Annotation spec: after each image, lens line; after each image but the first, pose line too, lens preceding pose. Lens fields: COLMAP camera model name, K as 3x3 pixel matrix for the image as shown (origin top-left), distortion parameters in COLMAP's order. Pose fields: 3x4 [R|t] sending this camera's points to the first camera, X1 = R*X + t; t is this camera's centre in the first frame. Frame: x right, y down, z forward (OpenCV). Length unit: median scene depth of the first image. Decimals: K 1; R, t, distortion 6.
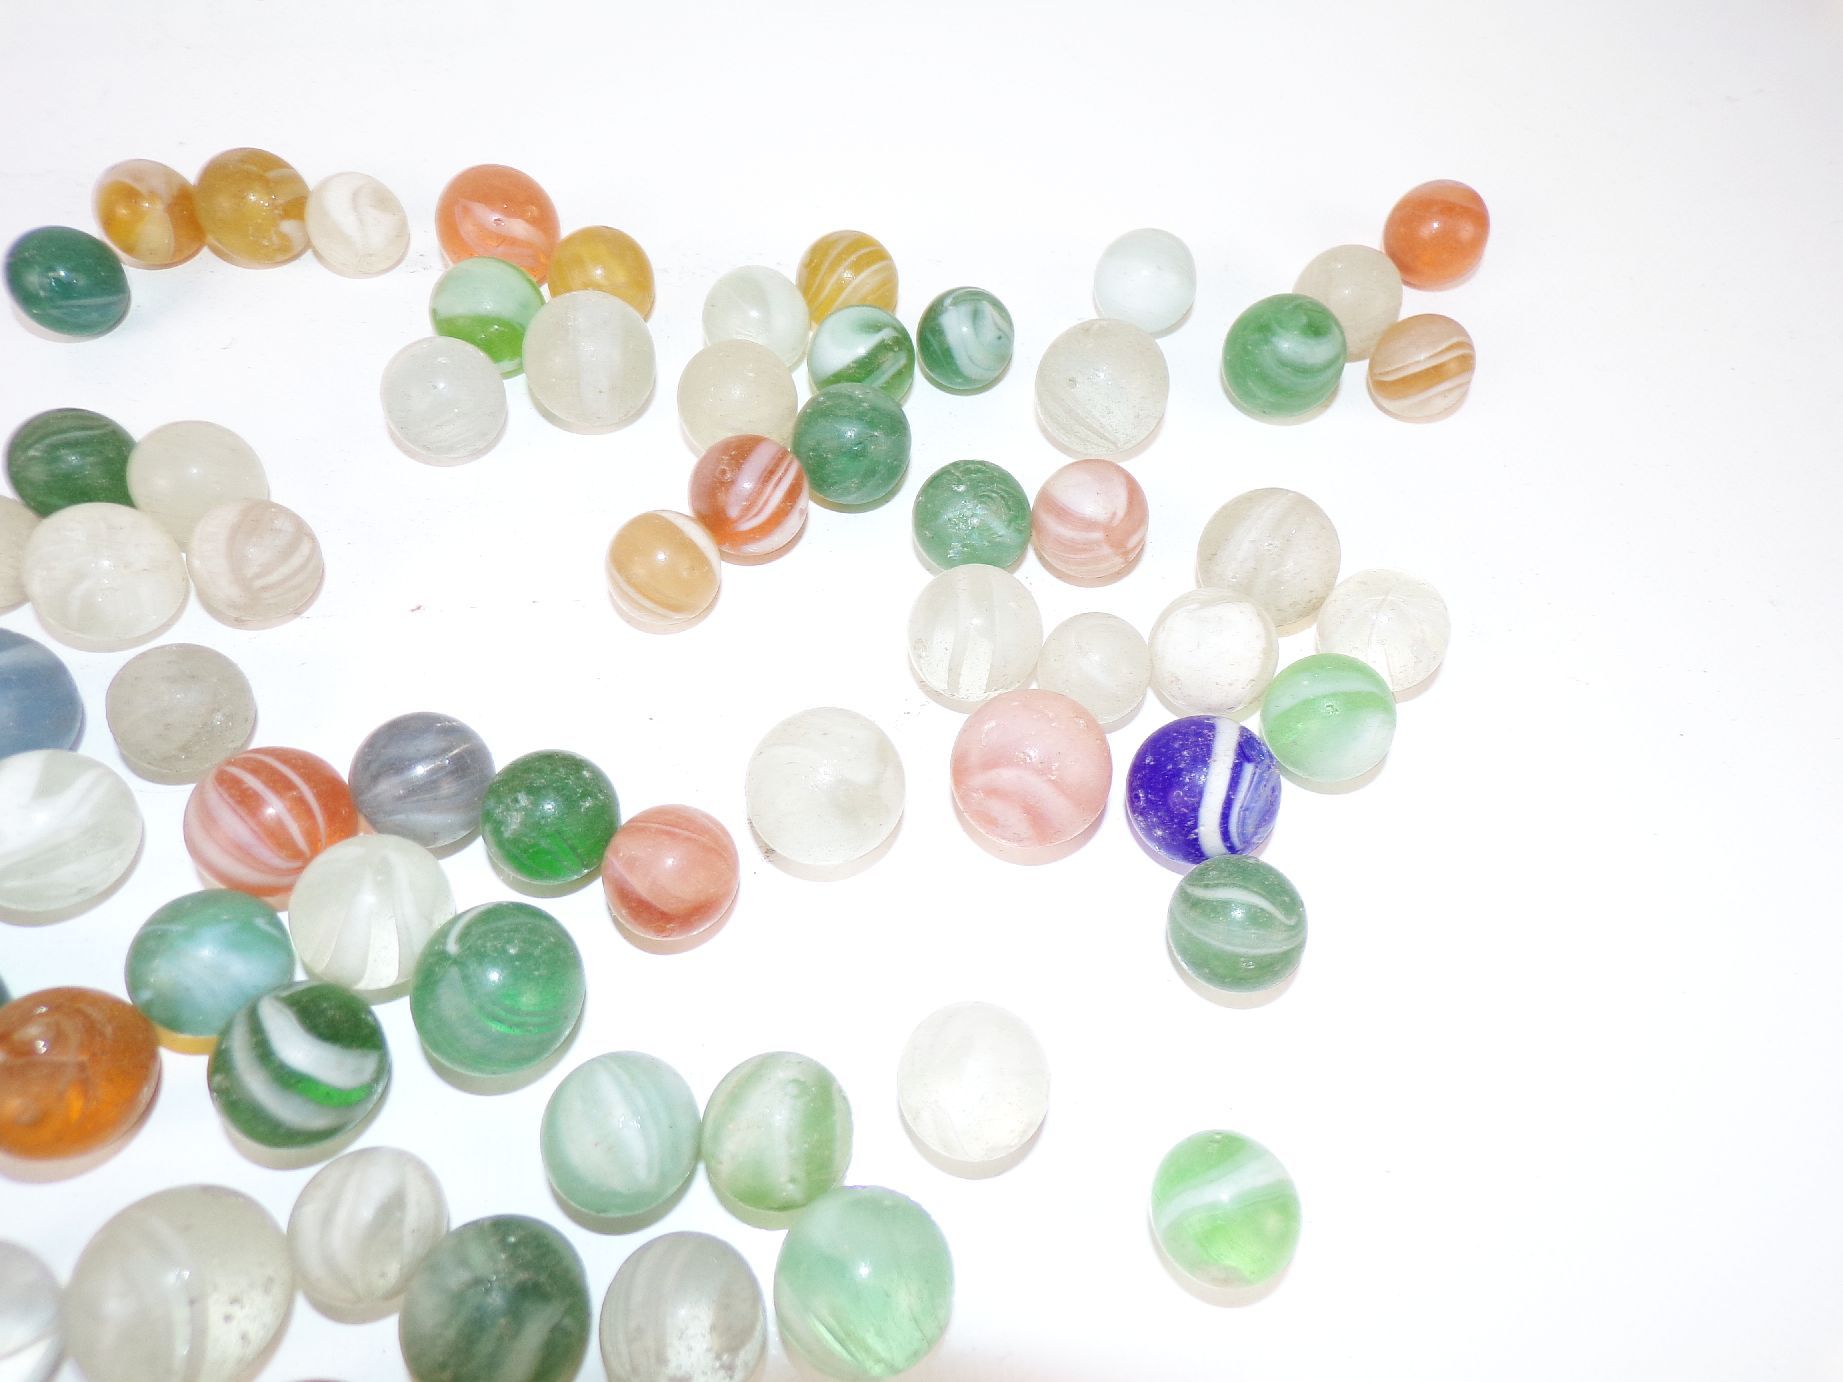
lens RADIAL K [[1239.6, 0, 921.5], [0, 1239.6, 691.0], [0, 0, 1]] dist [0.005737, 0.000399]
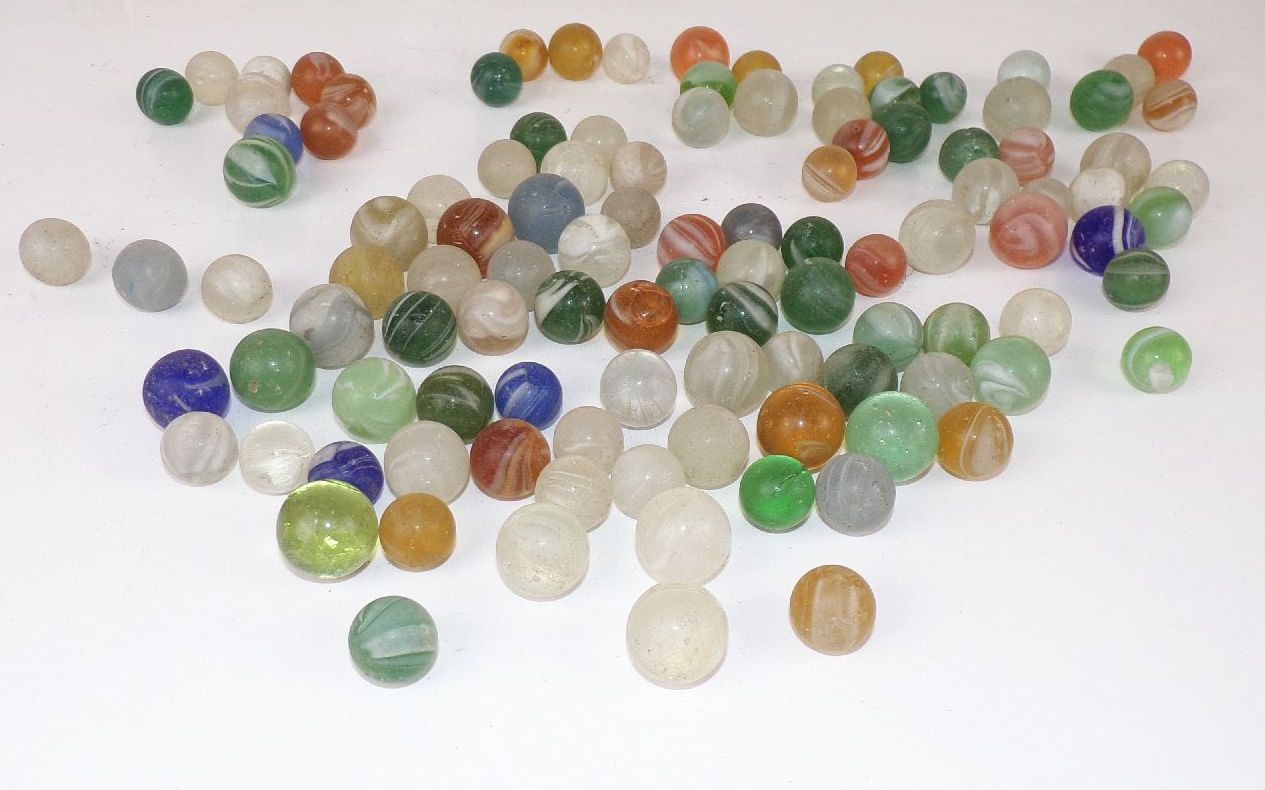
lens RADIAL K [[1278.9, 0, 632.5], [0, 1278.9, 395.0], [0, 0, 1]] dist [0.001408, -0.002890]
pose [[0.999508, -0.025033, 0.018877, -0.576404], [0.029550, 0.953383, -0.300311, 0.873687], [-0.010480, 0.300721, 0.953654, -0.915986]]
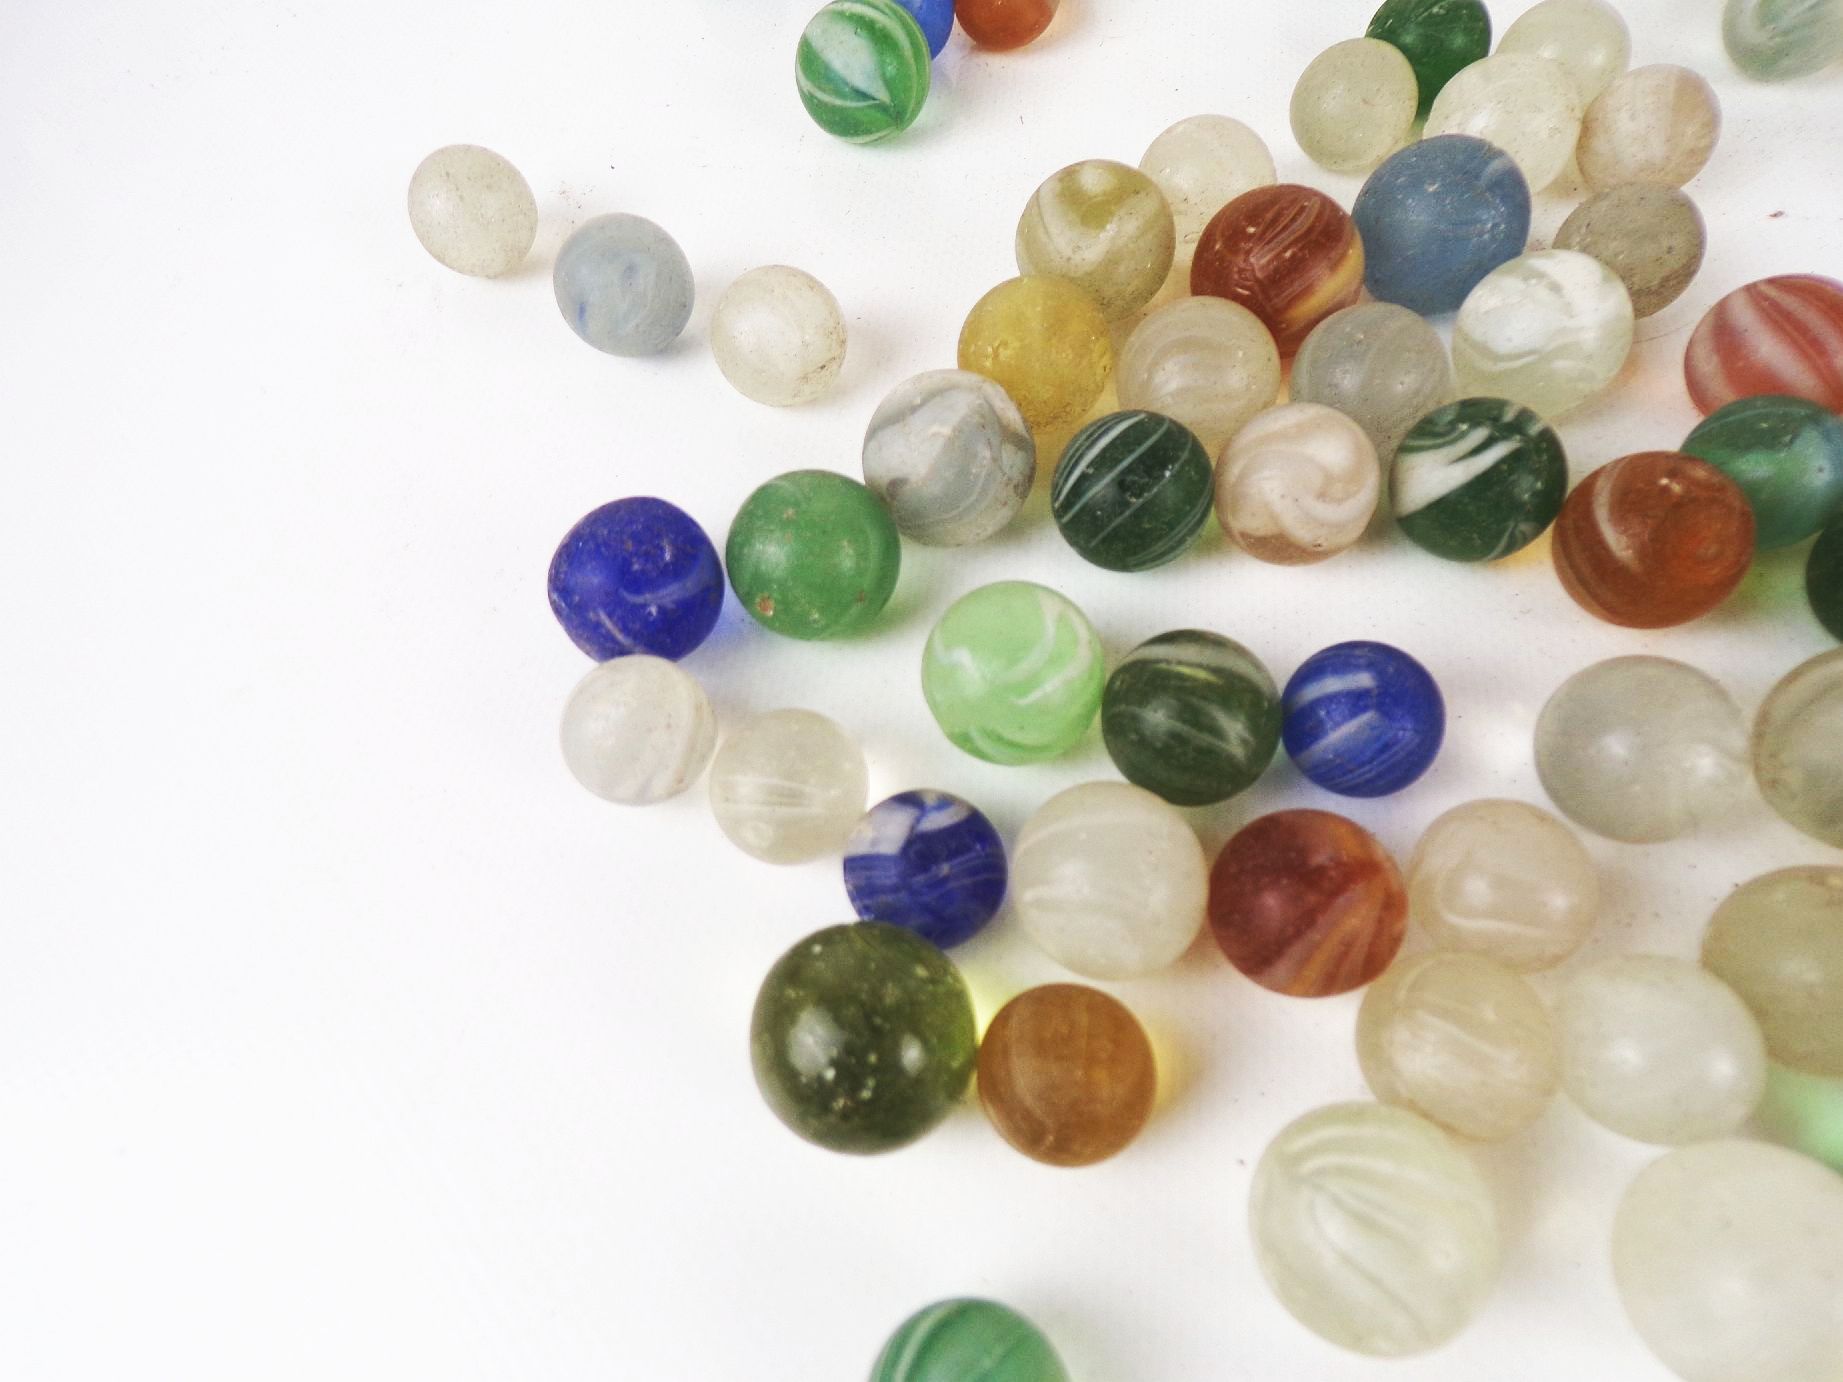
lens RADIAL K [[1239.6, 0, 921.5], [0, 1239.6, 691.0], [0, 0, 1]] dist [0.005737, 0.000399]
pose [[0.962531, 0.166621, -0.213942, -0.772909], [-0.165332, 0.985945, 0.024034, 0.376325], [0.214939, 0.012238, 0.976551, -0.058074]]
